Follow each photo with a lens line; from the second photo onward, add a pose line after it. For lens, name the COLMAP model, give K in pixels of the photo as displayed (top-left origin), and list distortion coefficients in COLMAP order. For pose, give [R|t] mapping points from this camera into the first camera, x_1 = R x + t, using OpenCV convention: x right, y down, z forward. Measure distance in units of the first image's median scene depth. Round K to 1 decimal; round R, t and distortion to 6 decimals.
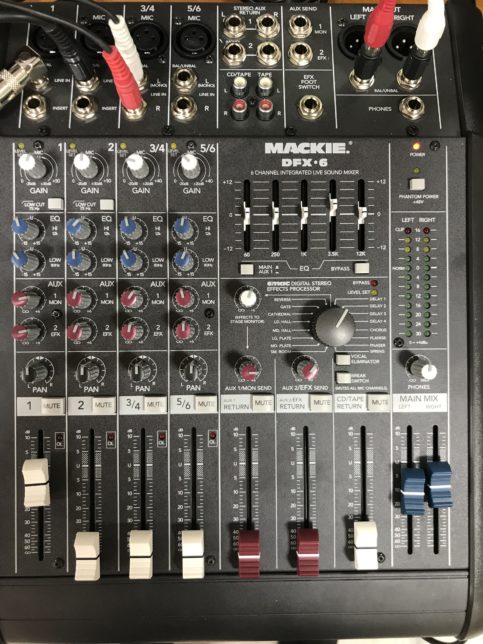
lens RADIAL K [[533.5, 0, 240.6], [0, 533.5, 321.9], [0, 0, 1]] dist [0.036399, -0.096638]
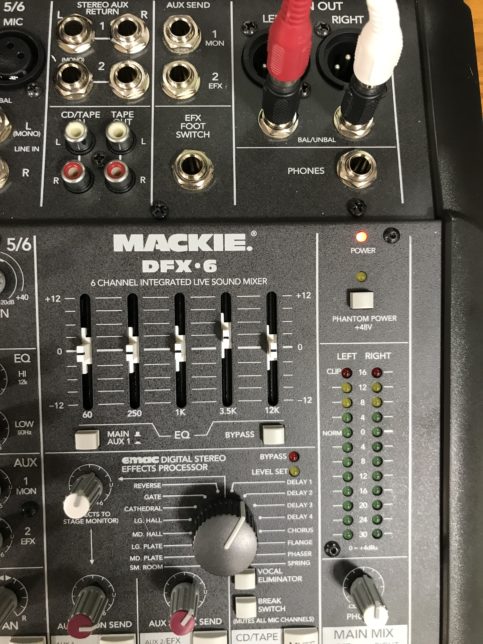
lens RADIAL K [[533.5, 0, 240.6], [0, 533.5, 321.9], [0, 0, 1]] dist [0.036399, -0.096638]
pose [[0.999798, -0.007285, 0.018735, 0.176976], [0.006458, 0.999019, 0.043815, -0.258757], [-0.019036, -0.043685, 0.998864, 0.381371]]
